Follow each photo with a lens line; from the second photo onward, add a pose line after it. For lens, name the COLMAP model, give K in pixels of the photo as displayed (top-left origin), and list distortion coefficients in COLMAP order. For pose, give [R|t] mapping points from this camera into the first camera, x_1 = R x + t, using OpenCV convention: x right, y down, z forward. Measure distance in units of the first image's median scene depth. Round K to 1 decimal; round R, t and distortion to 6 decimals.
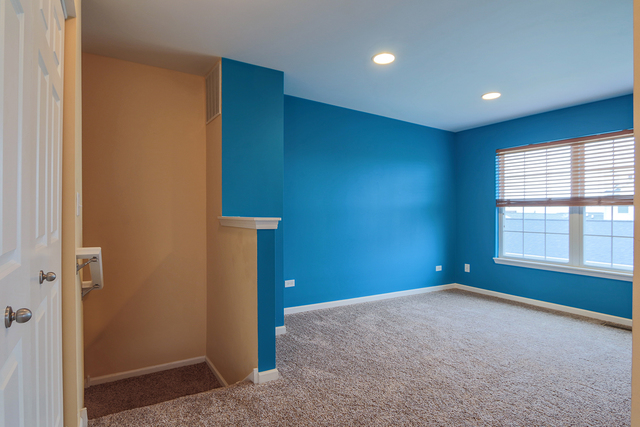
lens RADIAL K [[335.3, 0, 324.2], [0, 335.3, 216.9], [0, 0, 1]] dist [-0.015633, 0.002881]
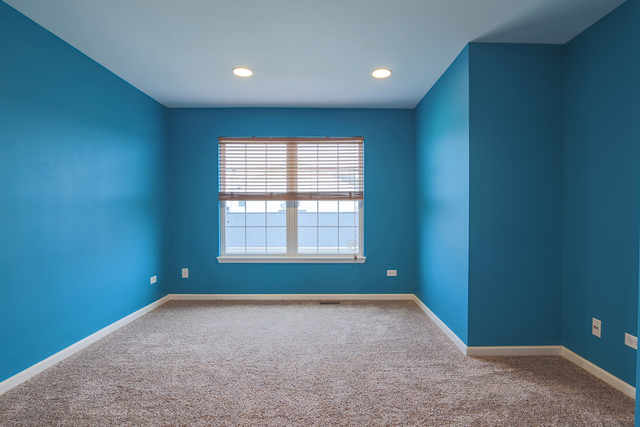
lens RADIAL K [[335.3, 0, 319.9], [0, 335.3, 212.0], [0, 0, 1]] dist [-0.015633, 0.002881]
pose [[0.547136, -0.021059, 0.836778, -0.110206], [0.016893, 0.999758, 0.014115, -0.008717], [-0.836873, 0.006413, 0.547360, 0.321973]]
